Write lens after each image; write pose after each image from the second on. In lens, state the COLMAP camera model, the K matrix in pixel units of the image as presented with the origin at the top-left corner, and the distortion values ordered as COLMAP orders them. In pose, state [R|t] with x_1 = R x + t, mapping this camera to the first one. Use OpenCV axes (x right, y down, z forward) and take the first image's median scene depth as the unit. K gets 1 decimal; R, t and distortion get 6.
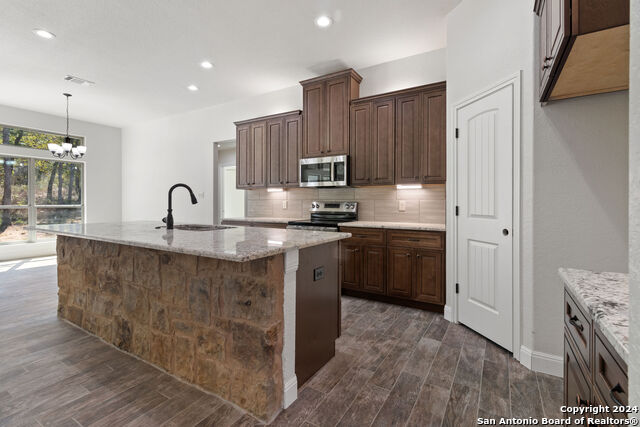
lens RADIAL K [[296.0, 0, 320.5], [0, 296.0, 202.1], [0, 0, 1]] dist [0.007525, 0.000147]
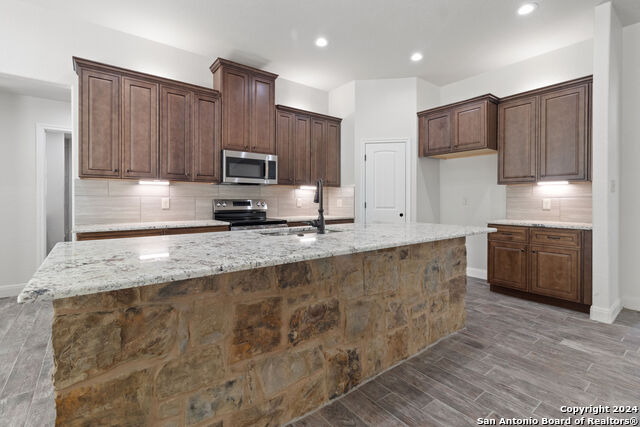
lens RADIAL K [[296.0, 0, 320.9], [0, 296.0, 201.2], [0, 0, 1]] dist [0.007525, 0.000147]
pose [[0.352316, -0.004971, 0.935868, -0.873064], [-0.000844, 0.999984, 0.005630, -0.001349], [-0.935881, -0.002773, 0.352306, 0.491439]]
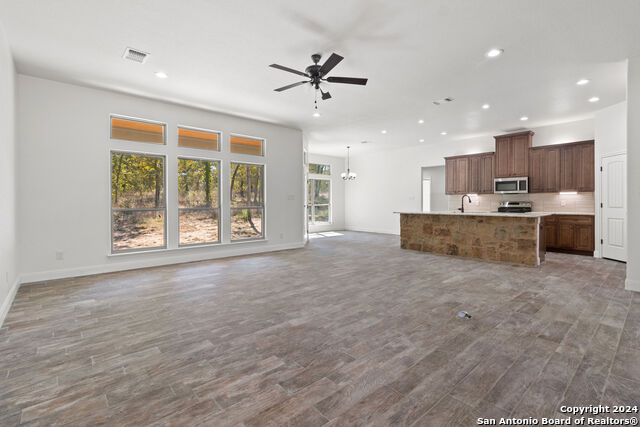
lens RADIAL K [[296.0, 0, 321.2], [0, 296.0, 203.4], [0, 0, 1]] dist [0.007525, 0.000147]
pose [[0.955385, -0.004505, -0.295328, -0.630075], [0.005860, 0.999976, 0.003702, -0.002647], [0.295304, -0.005267, 0.955389, -1.241157]]
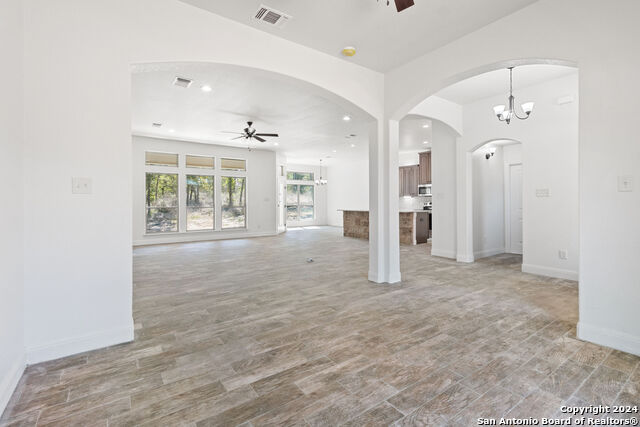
lens RADIAL K [[296.0, 0, 320.0], [0, 296.0, 201.5], [0, 0, 1]] dist [0.007525, 0.000147]
pose [[0.918137, -0.008121, -0.396180, 0.174818], [0.007159, 0.999967, -0.003907, -0.001800], [0.396199, 0.000751, 0.918164, -1.783140]]
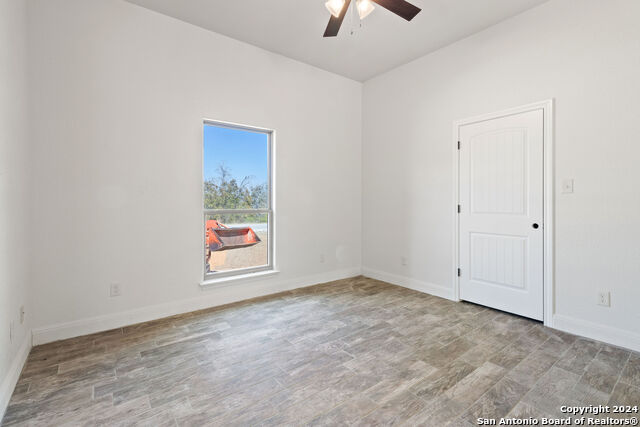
lens RADIAL K [[296.0, 0, 322.4], [0, 296.0, 208.5], [0, 0, 1]] dist [0.007525, 0.000147]
pose [[-0.935010, -0.011200, 0.354444, -0.057316], [-0.002752, 0.999700, 0.024328, -0.002147], [-0.354610, 0.021771, -0.934761, -0.769943]]
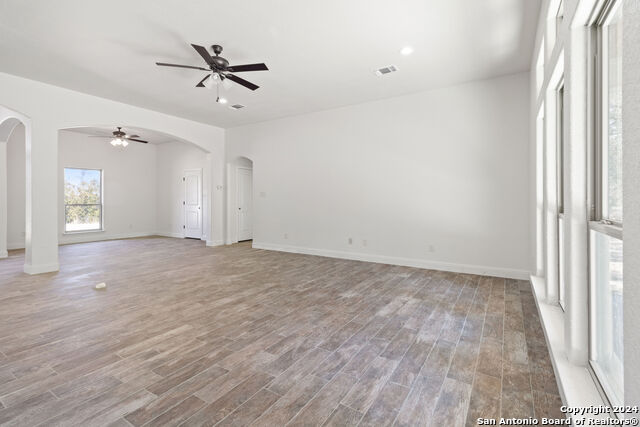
lens RADIAL K [[296.0, 0, 318.1], [0, 296.0, 211.4], [0, 0, 1]] dist [0.007525, 0.000147]
pose [[-0.999814, 0.000391, 0.019259, -1.291798], [0.001082, 0.999355, 0.035890, 0.000592], [-0.019233, 0.035904, -0.999170, 0.664355]]
